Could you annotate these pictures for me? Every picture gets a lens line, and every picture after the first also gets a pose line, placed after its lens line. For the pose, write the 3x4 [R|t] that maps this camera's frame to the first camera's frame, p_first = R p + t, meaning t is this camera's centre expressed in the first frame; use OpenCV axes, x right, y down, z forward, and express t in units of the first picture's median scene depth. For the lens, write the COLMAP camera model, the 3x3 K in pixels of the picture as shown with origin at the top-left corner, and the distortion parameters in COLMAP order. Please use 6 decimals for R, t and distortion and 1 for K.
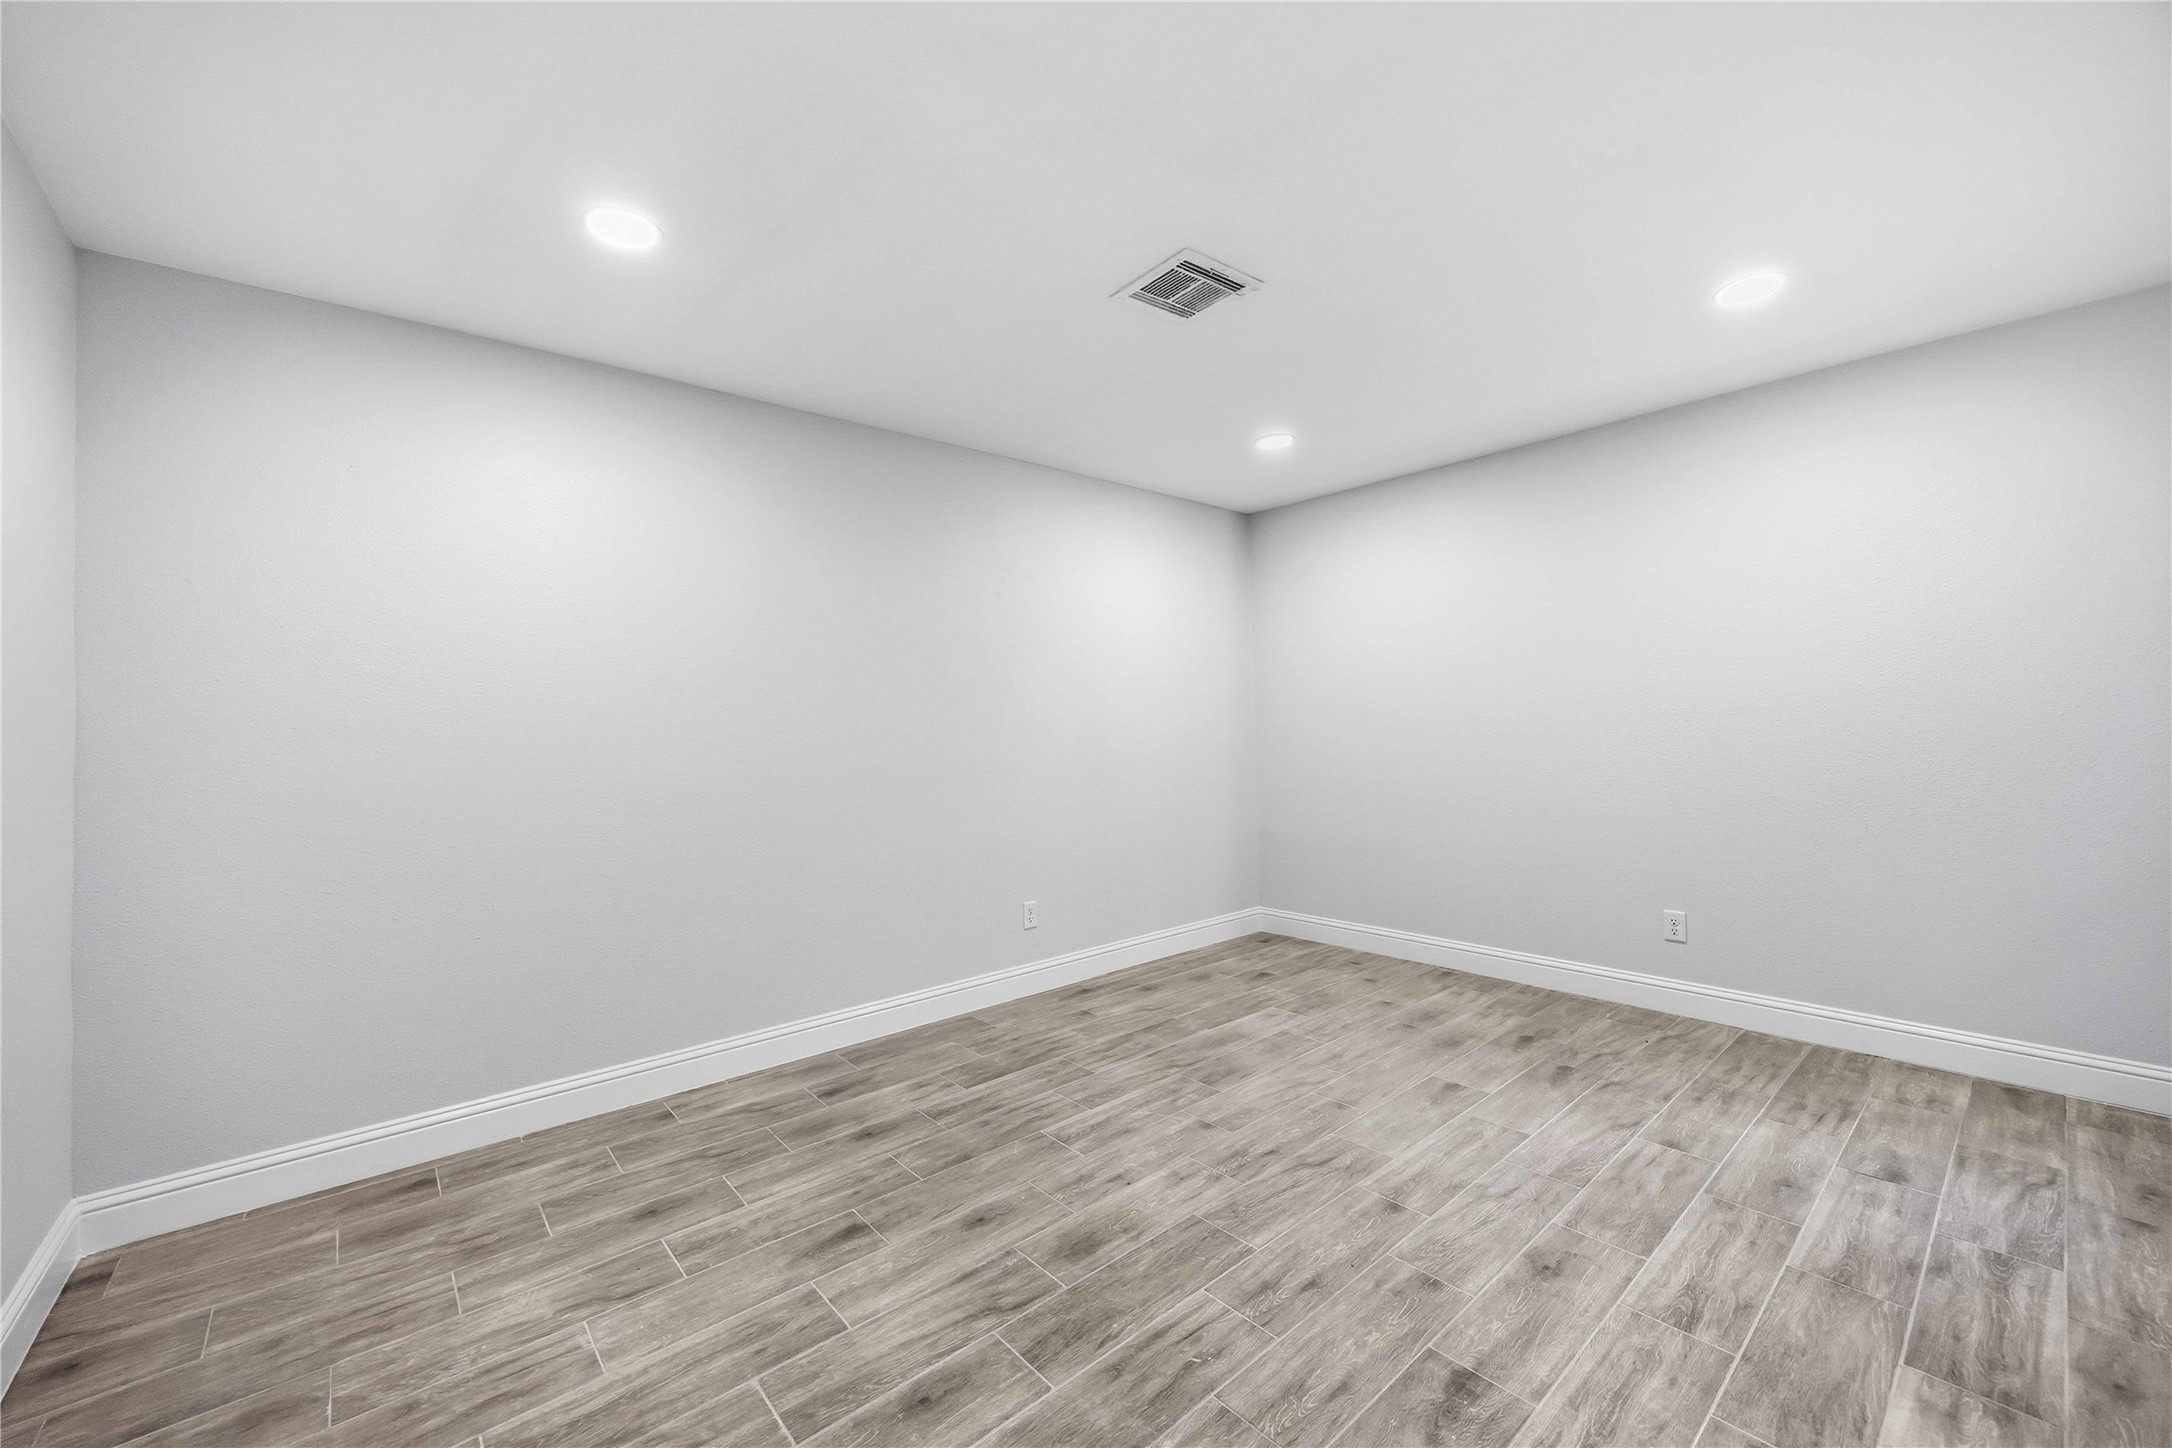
lens RADIAL K [[836.2, 0, 1084.0], [0, 836.2, 709.7], [0, 0, 1]] dist [-0.002352, -0.000285]
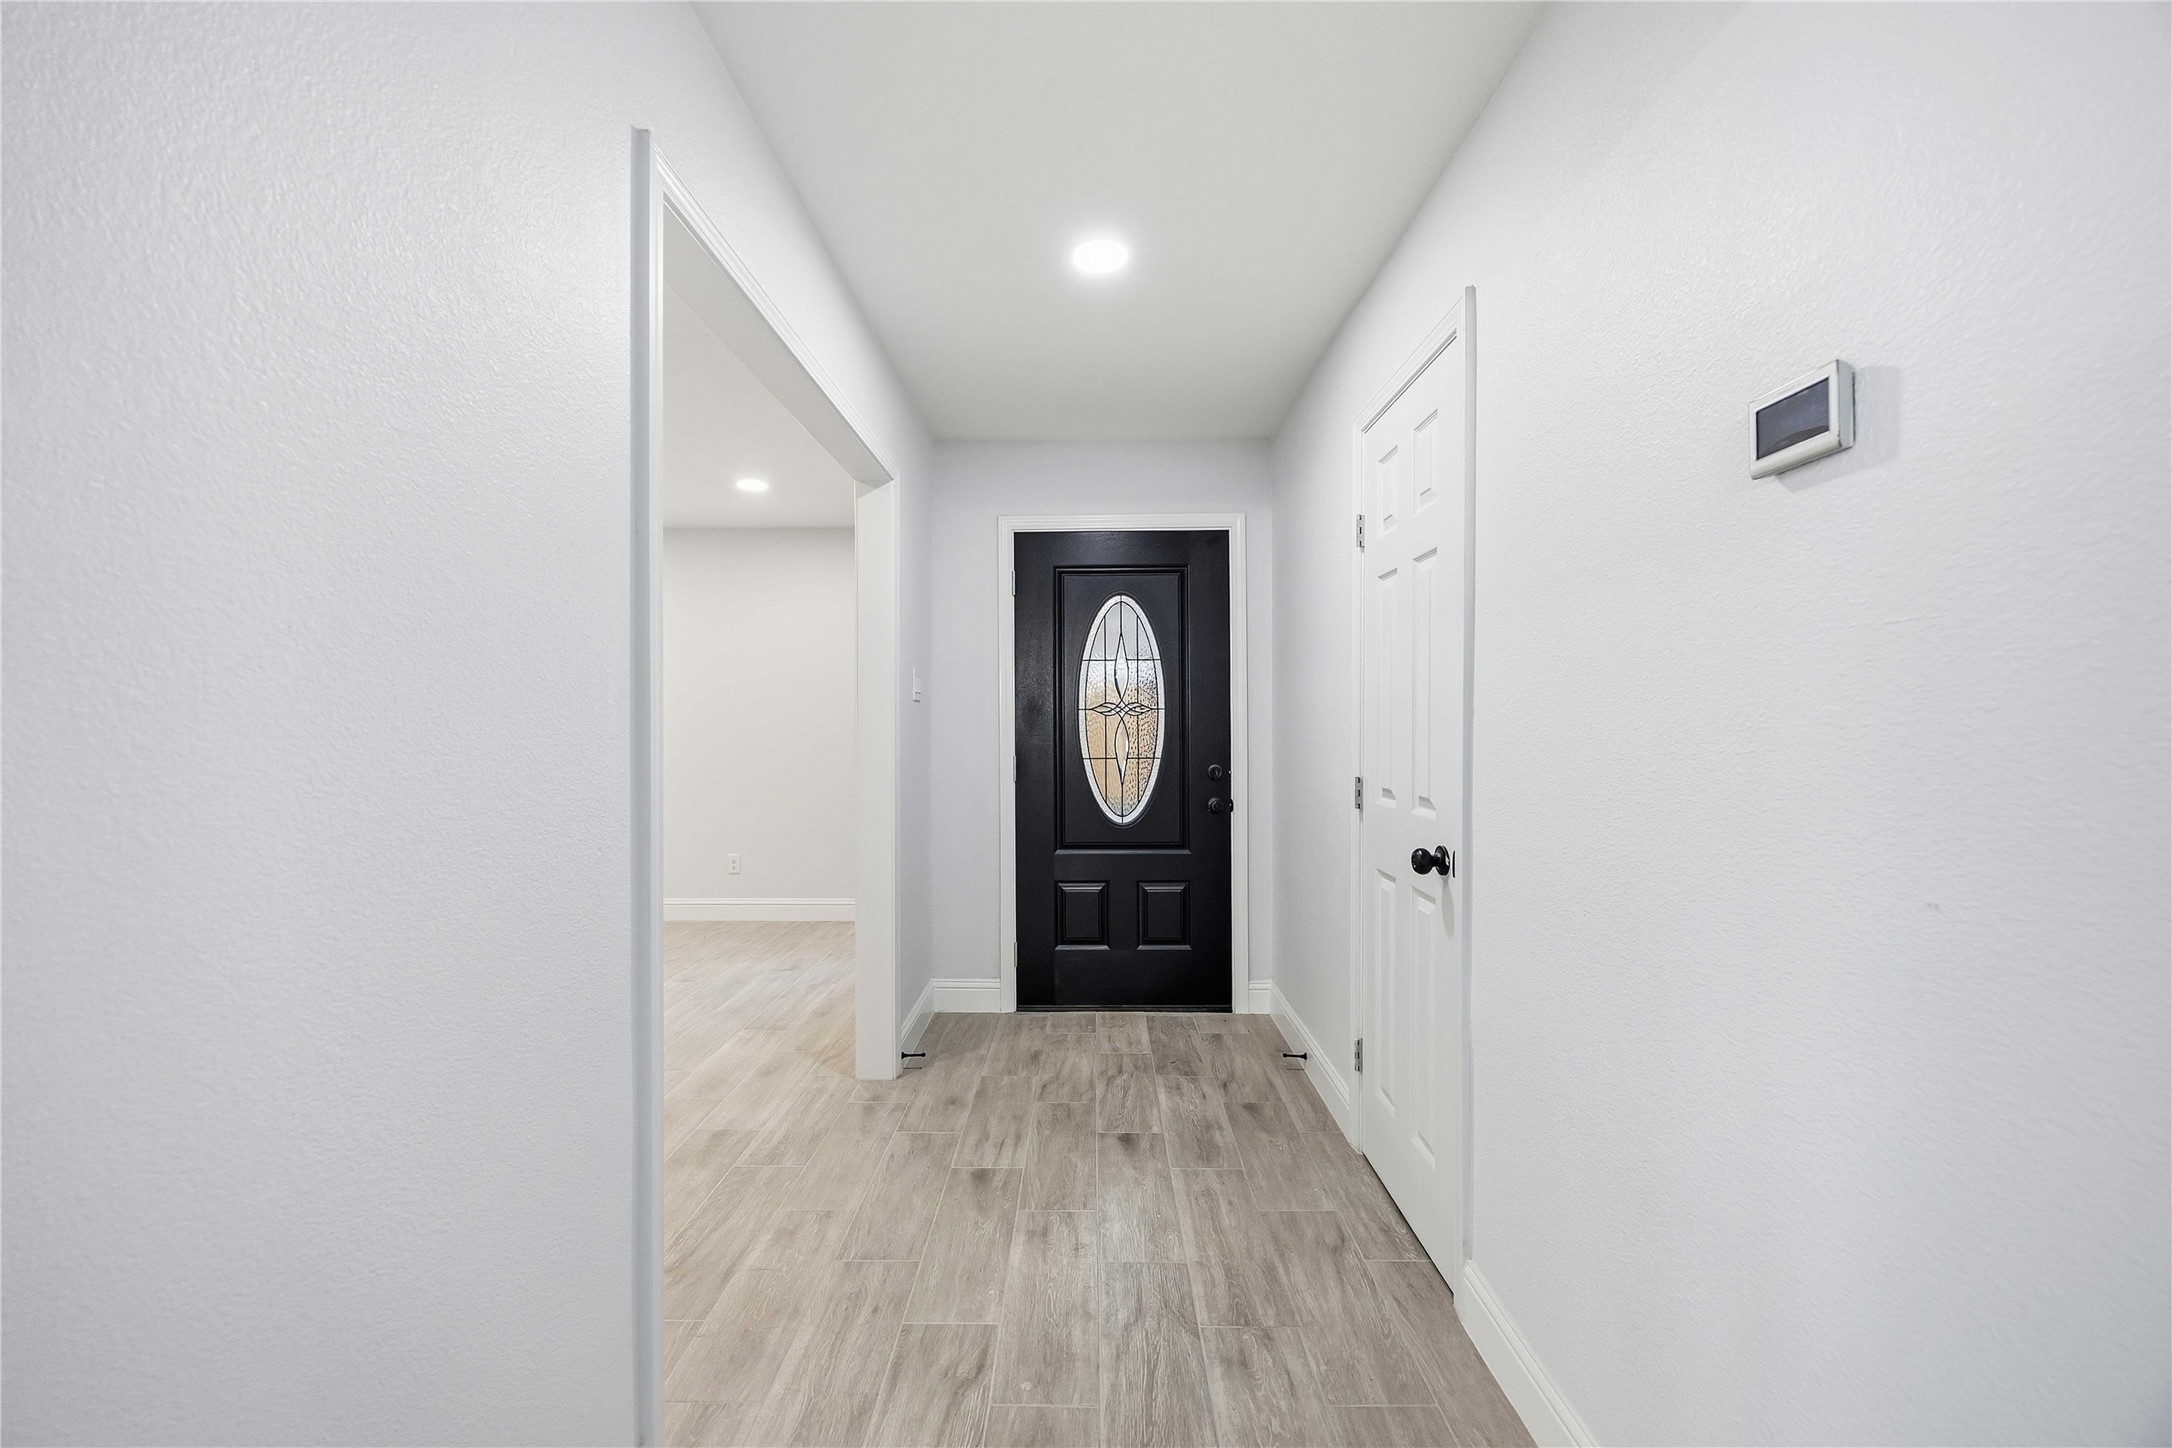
lens RADIAL K [[836.2, 0, 1084.0], [0, 836.2, 709.7], [0, 0, 1]] dist [-0.002352, -0.000285]
pose [[0.653446, 0.035611, 0.756135, -0.072615], [-0.031252, 0.999310, -0.020056, -0.019378], [-0.756328, -0.010525, 0.654108, -0.749235]]
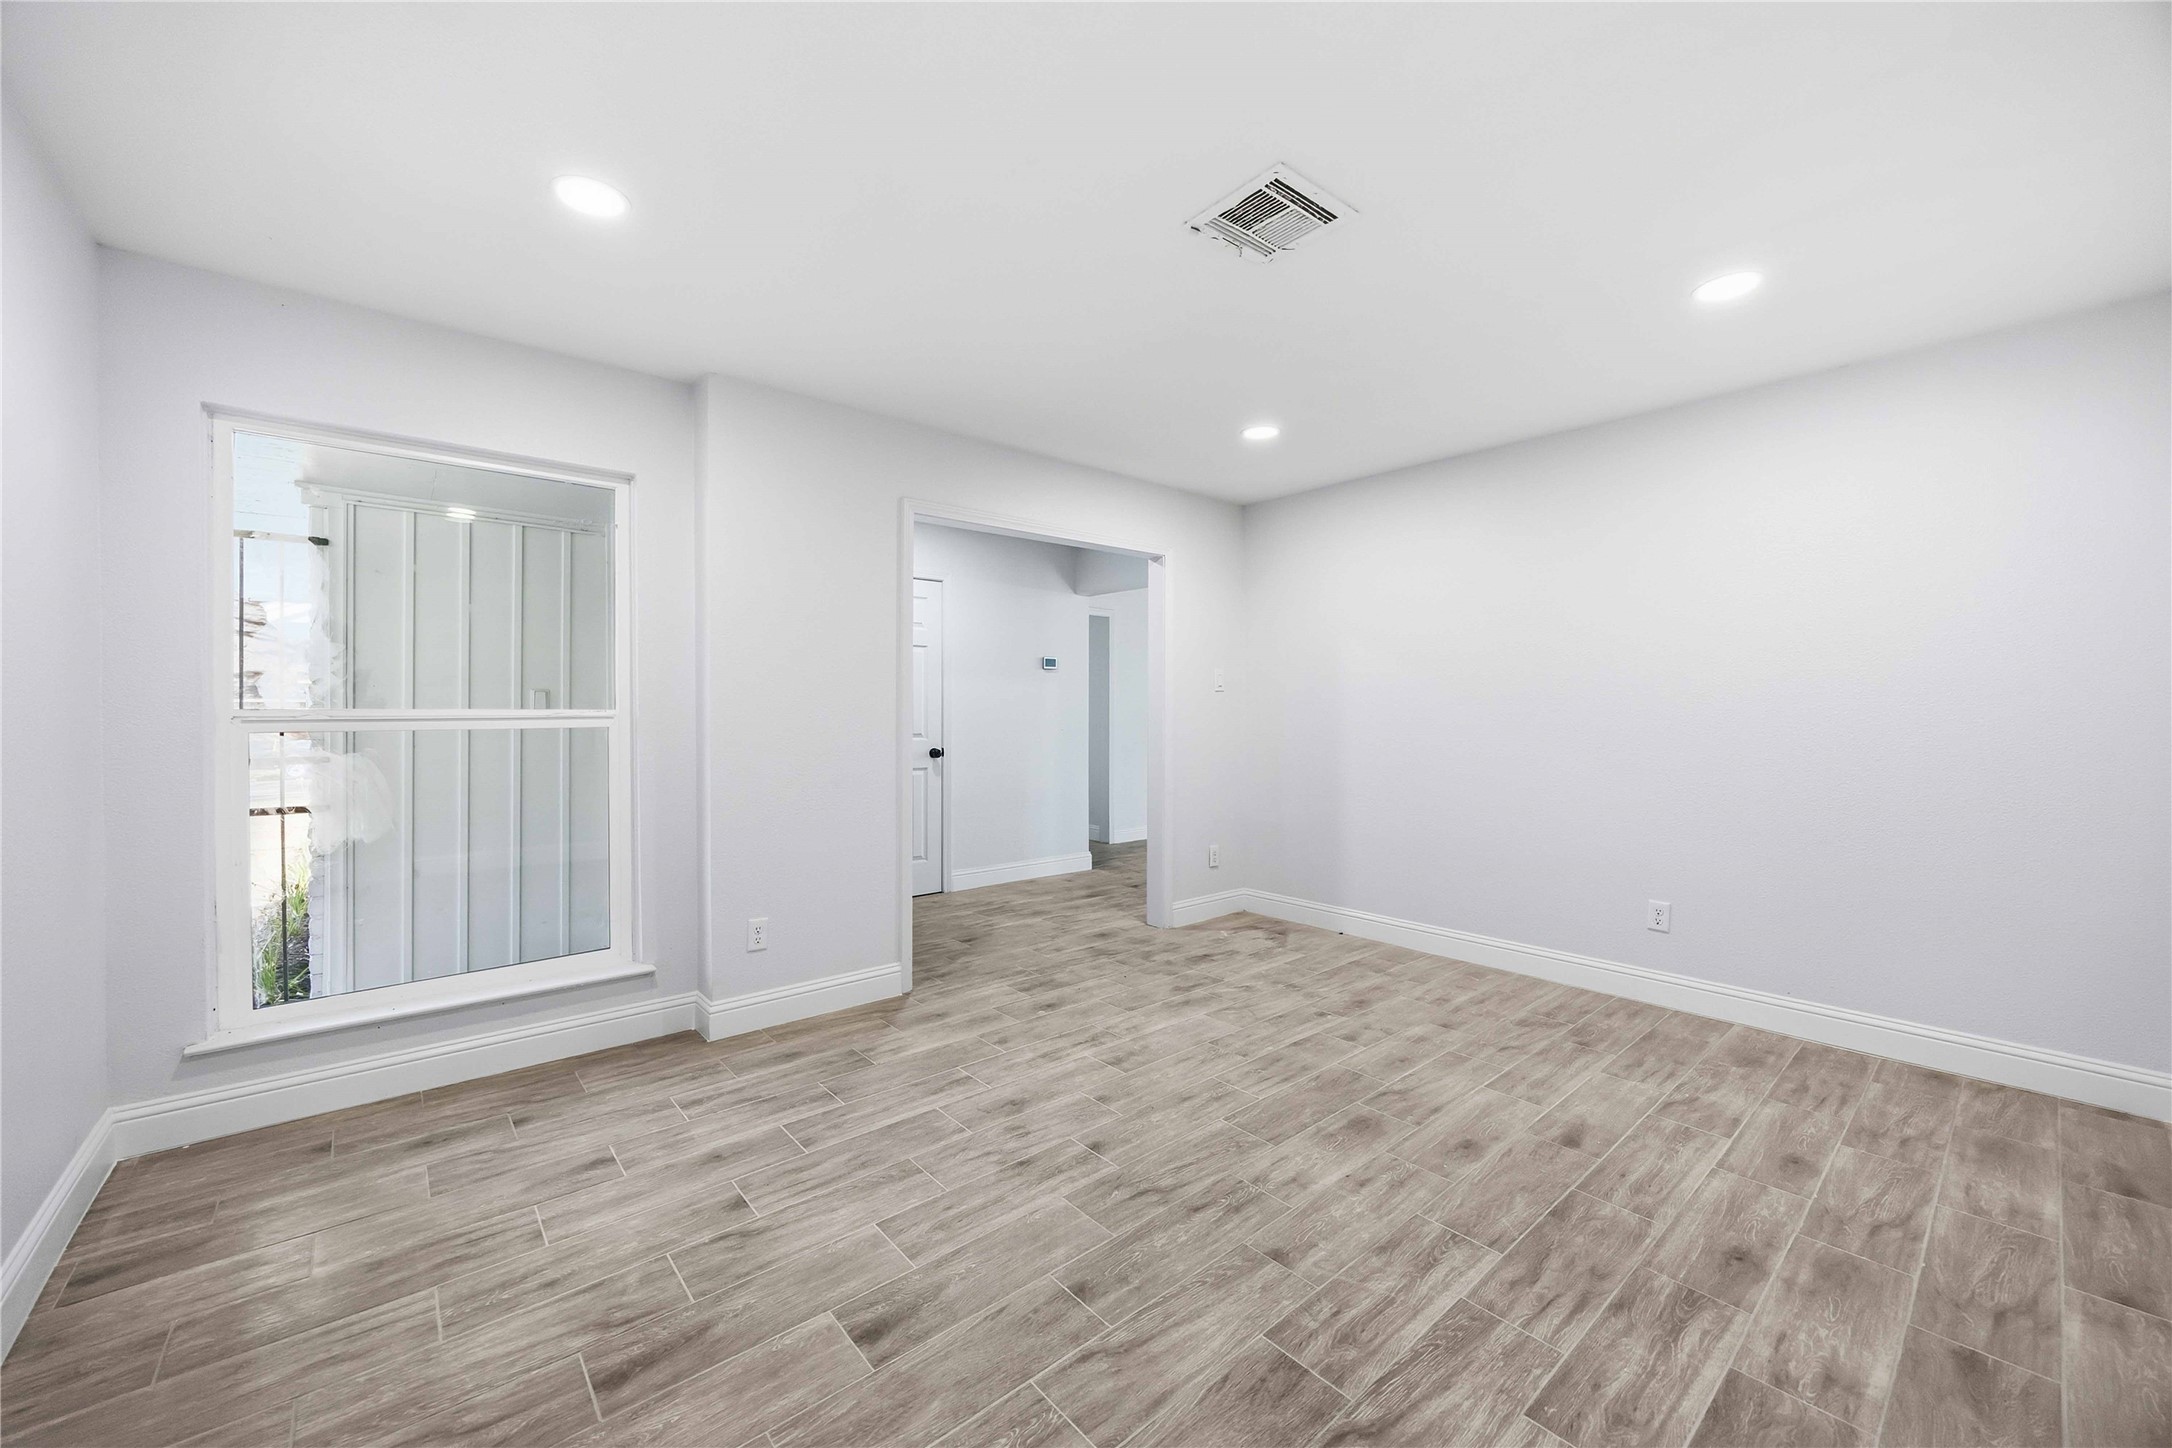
lens RADIAL K [[836.2, 0, 1084.0], [0, 836.2, 709.7], [0, 0, 1]] dist [-0.002352, -0.000285]
pose [[-0.999722, 0.023499, 0.001672, 0.347673], [0.023468, 0.999589, -0.016480, 0.029218], [-0.002058, -0.016436, -0.999863, 1.987337]]
